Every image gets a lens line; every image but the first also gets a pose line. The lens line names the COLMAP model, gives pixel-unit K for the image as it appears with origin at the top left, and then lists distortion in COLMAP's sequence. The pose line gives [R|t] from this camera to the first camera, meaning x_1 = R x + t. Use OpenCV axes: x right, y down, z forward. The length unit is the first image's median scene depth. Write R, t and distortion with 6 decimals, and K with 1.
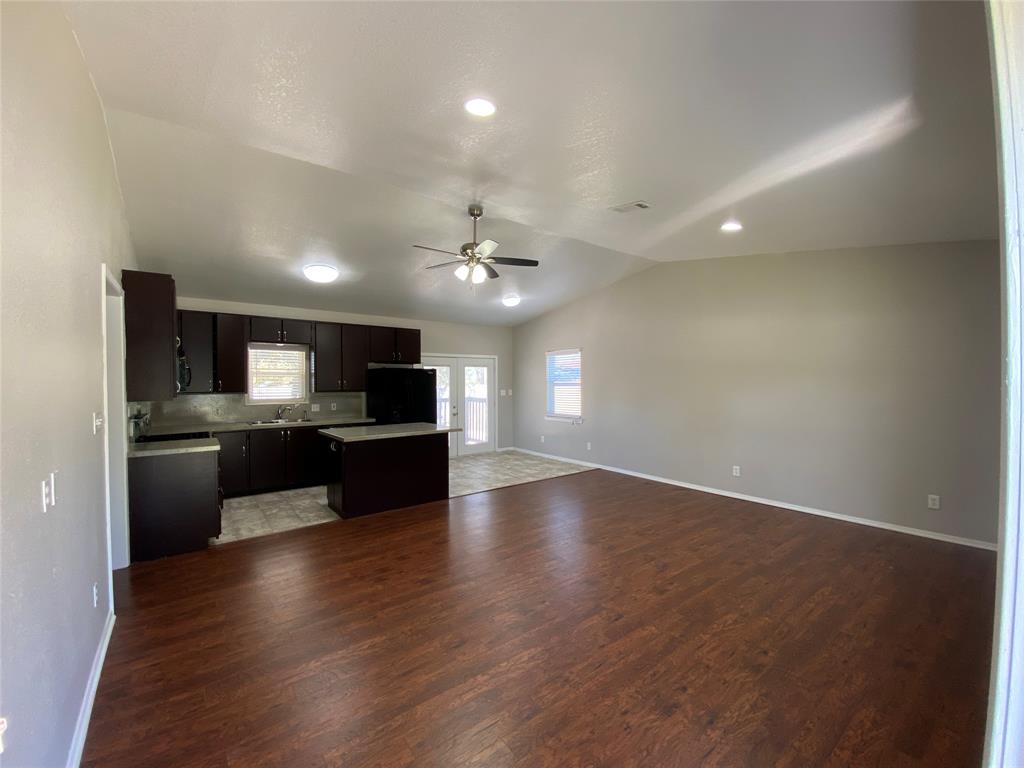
lens RADIAL K [[415.0, 0, 519.4], [0, 415.0, 384.6], [0, 0, 1]] dist [-0.003332, -0.000472]
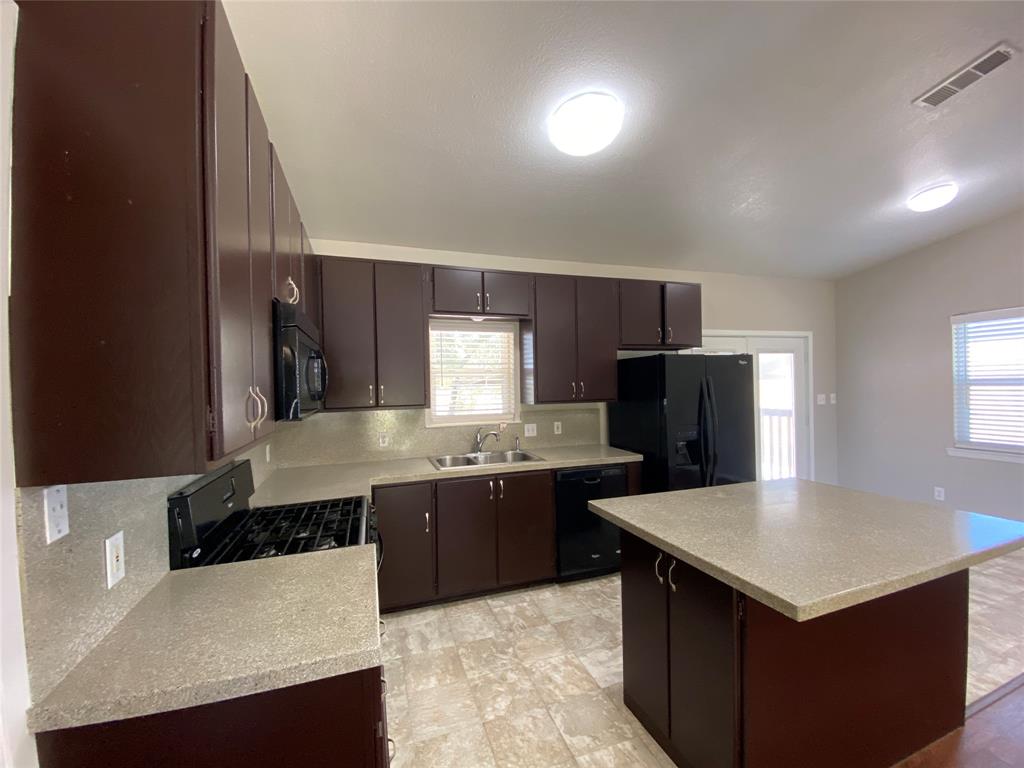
lens RADIAL K [[415.0, 0, 514.2], [0, 415.0, 385.9], [0, 0, 1]] dist [-0.003332, -0.000472]
pose [[0.941777, -0.015521, -0.335880, -0.331088], [0.015056, 0.999879, -0.003987, -0.003706], [0.335901, -0.001302, 0.941896, 0.470083]]
